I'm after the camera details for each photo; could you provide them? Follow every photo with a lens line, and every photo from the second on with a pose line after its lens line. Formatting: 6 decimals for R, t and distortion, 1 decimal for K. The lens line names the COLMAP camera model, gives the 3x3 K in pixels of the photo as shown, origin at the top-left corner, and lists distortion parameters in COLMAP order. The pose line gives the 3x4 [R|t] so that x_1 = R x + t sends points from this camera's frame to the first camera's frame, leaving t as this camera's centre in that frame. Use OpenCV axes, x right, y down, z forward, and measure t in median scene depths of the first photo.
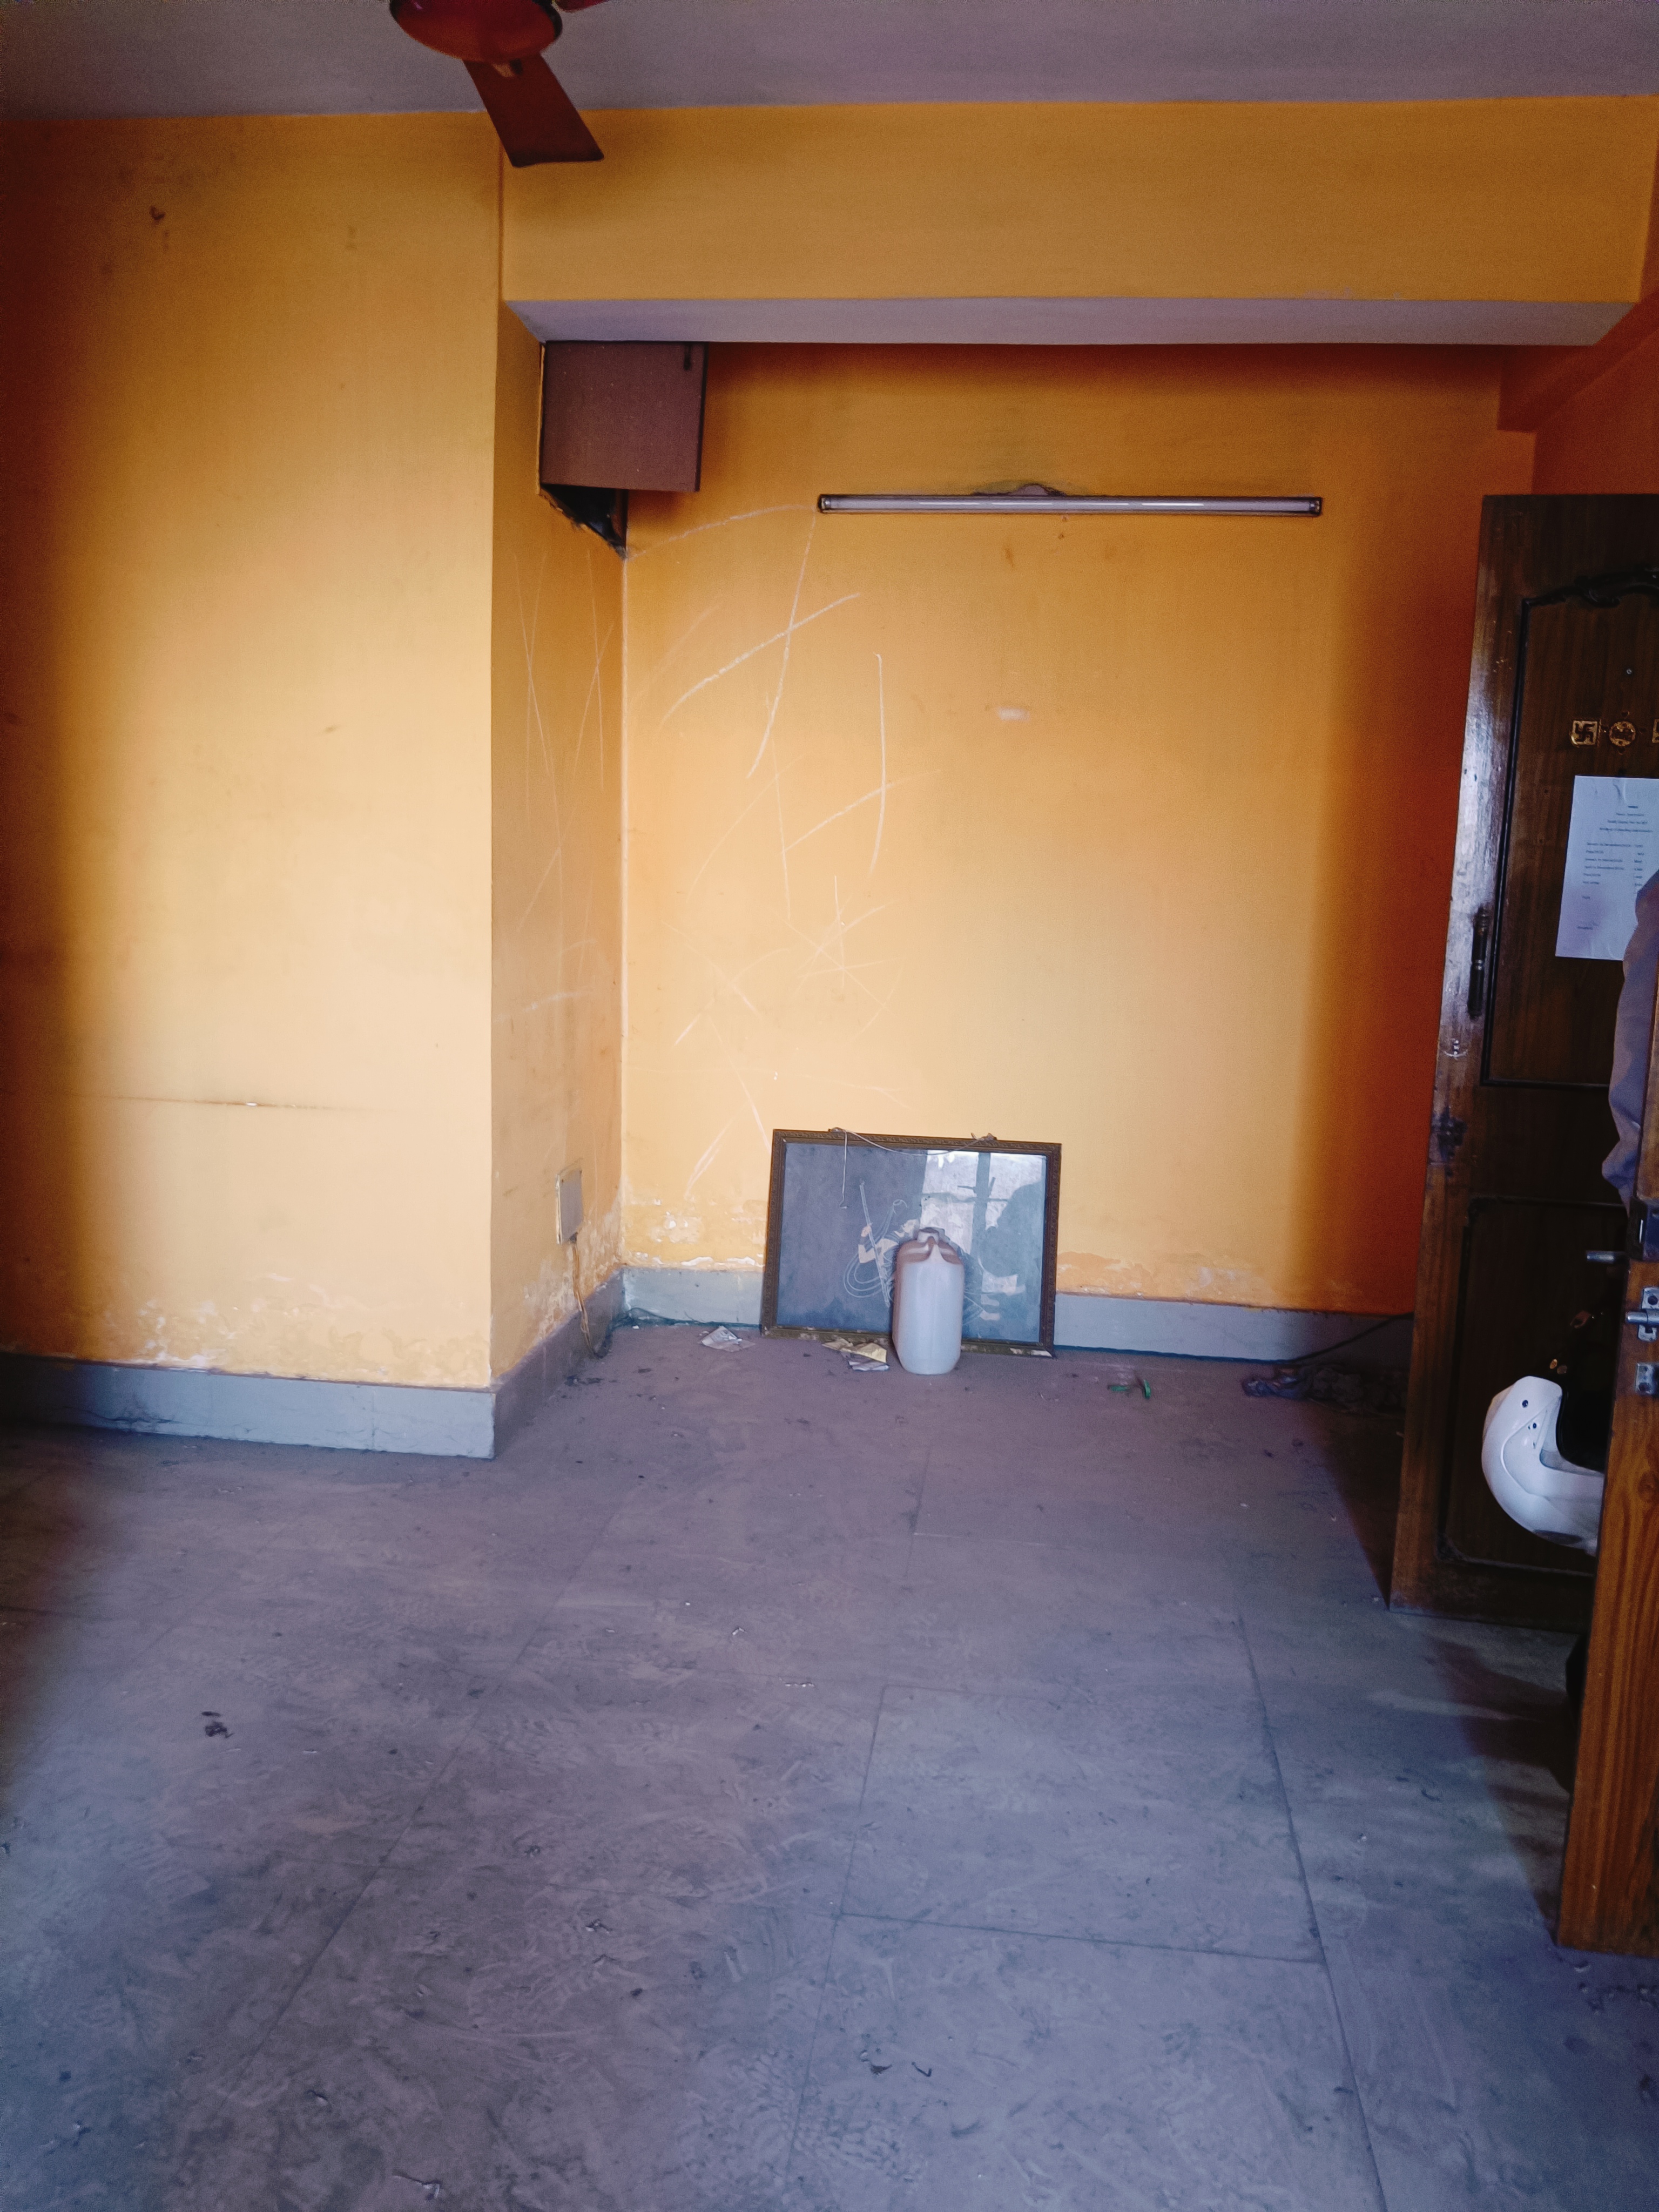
lens RADIAL K [[1745.4, 0, 829.2], [0, 1745.4, 1101.5], [0, 0, 1]] dist [0.059242, -0.013332]
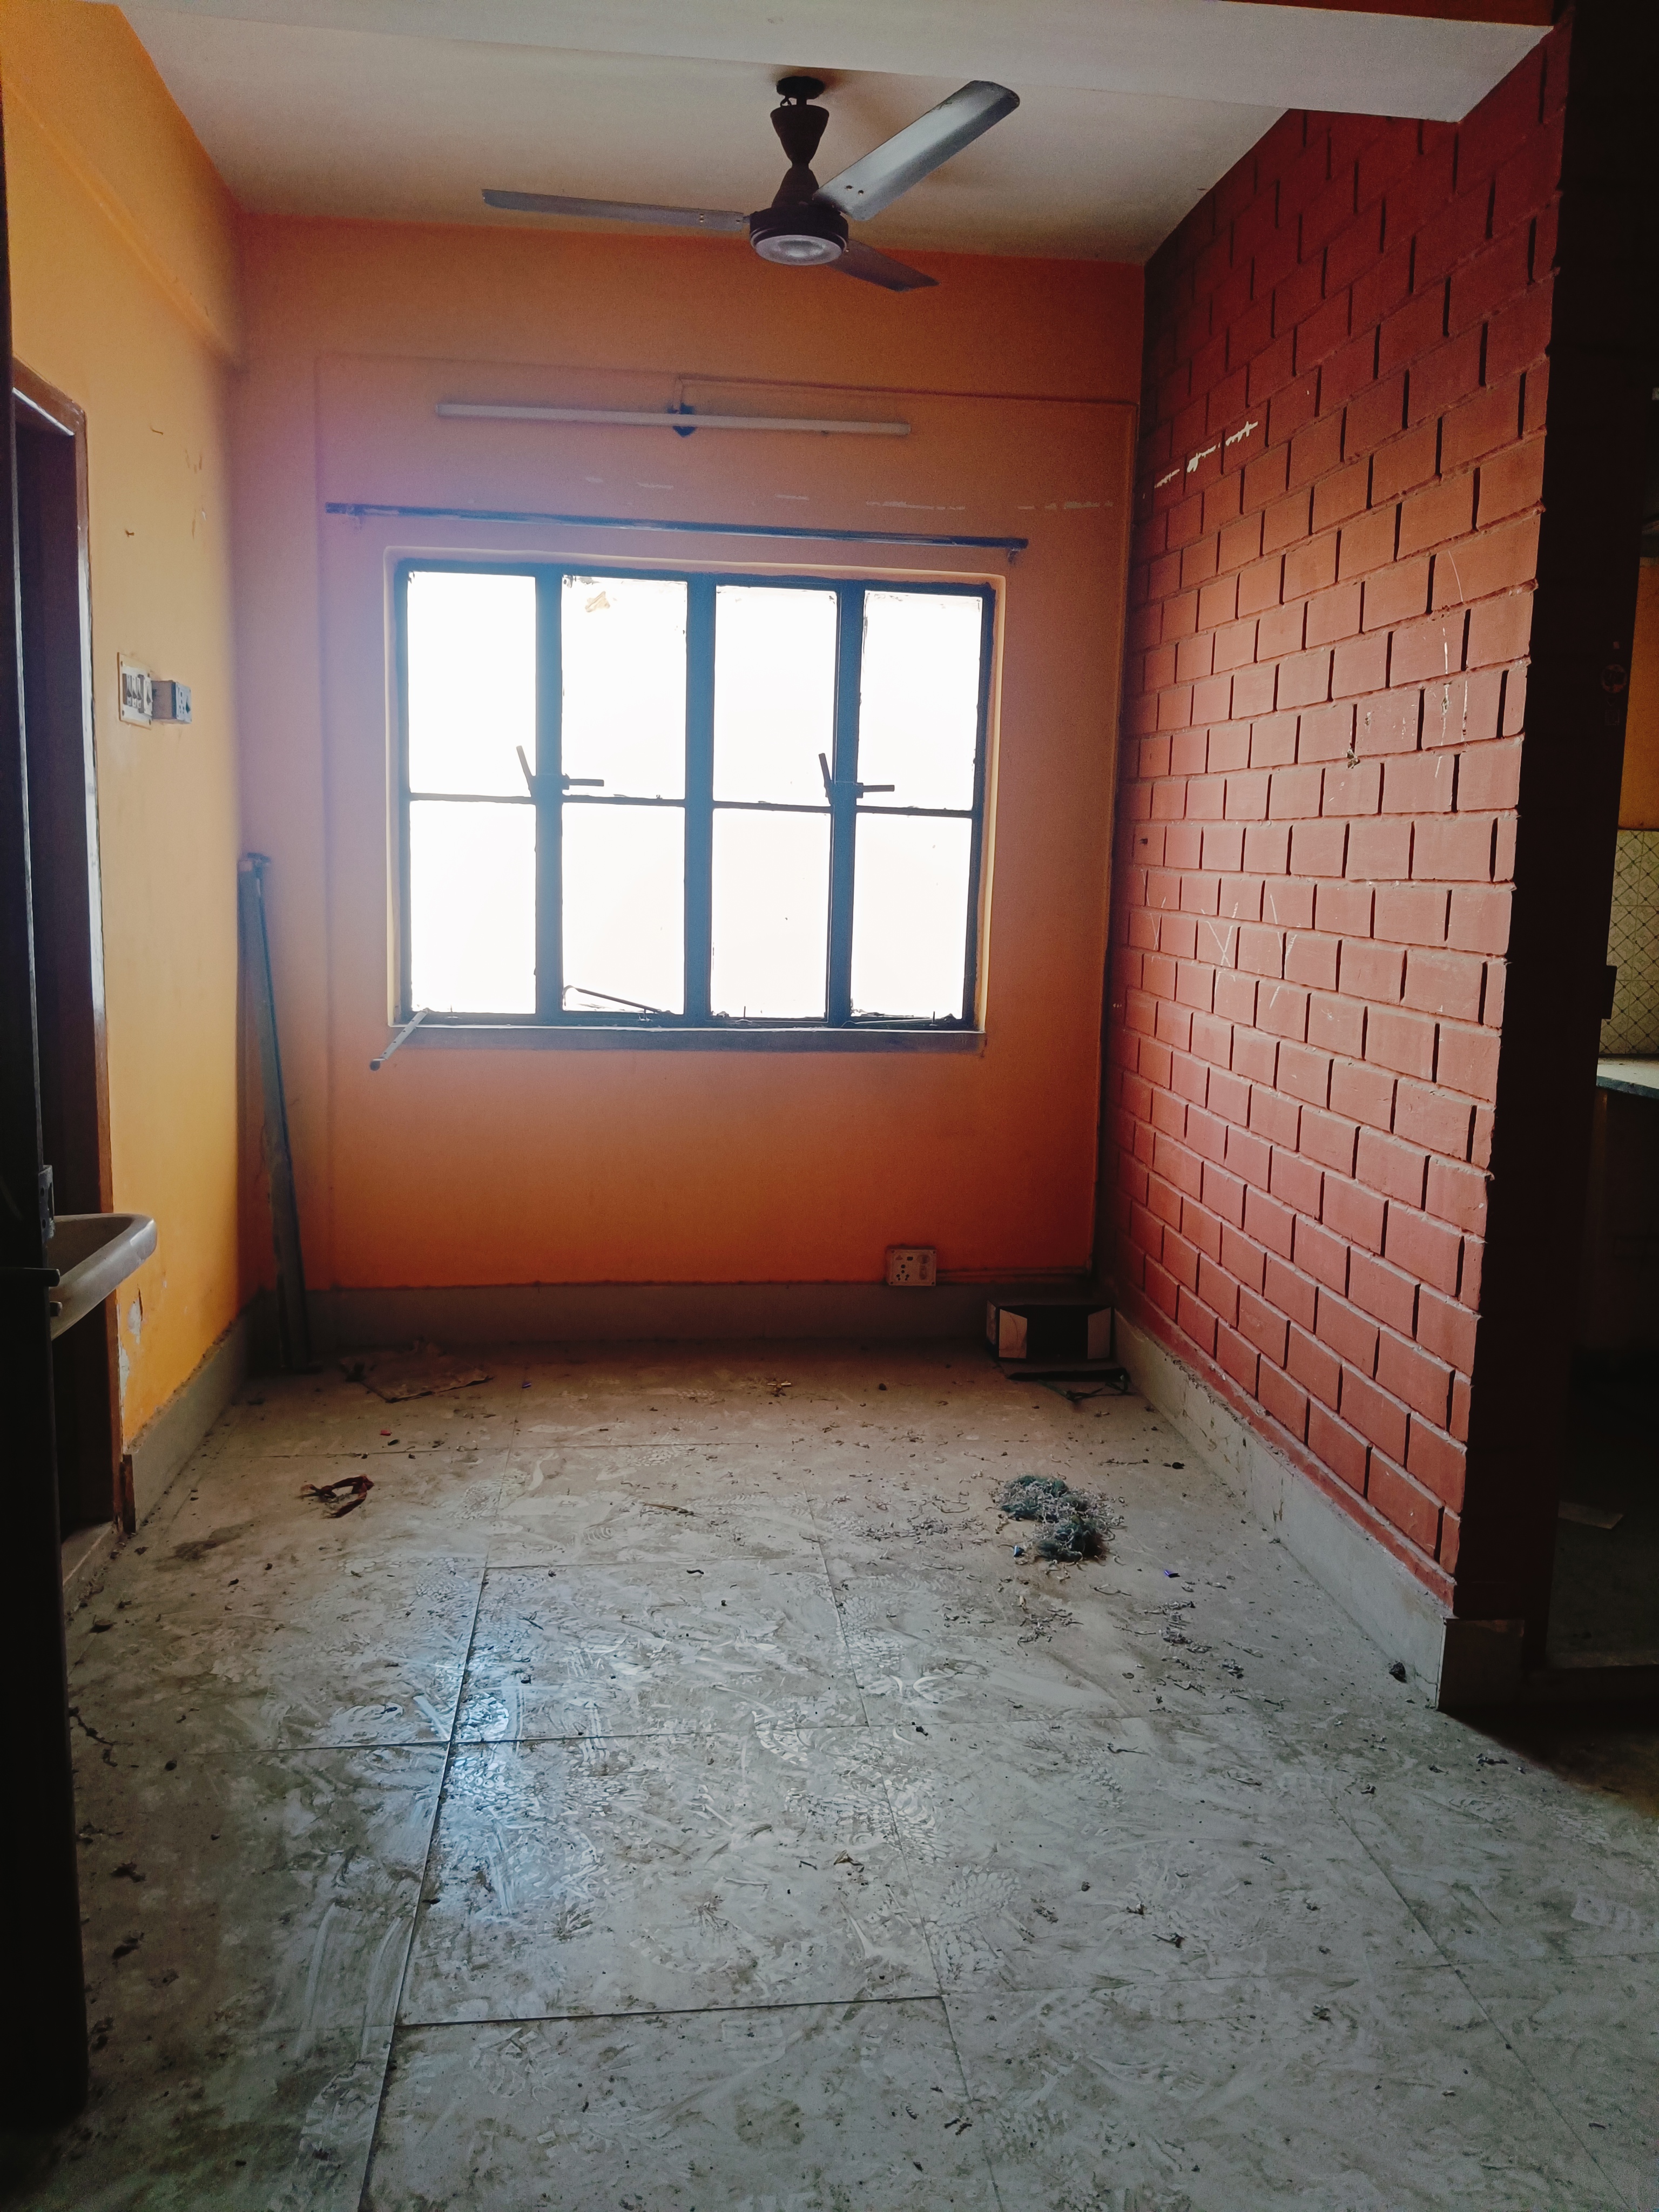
lens RADIAL K [[1745.4, 0, 840.8], [0, 1745.4, 1120.4], [0, 0, 1]] dist [0.059242, -0.013332]
pose [[-0.966590, -0.020077, -0.255540, 0.310609], [-0.095553, 0.953292, 0.286537, -0.222854], [0.237852, 0.301382, -0.923361, 1.791387]]
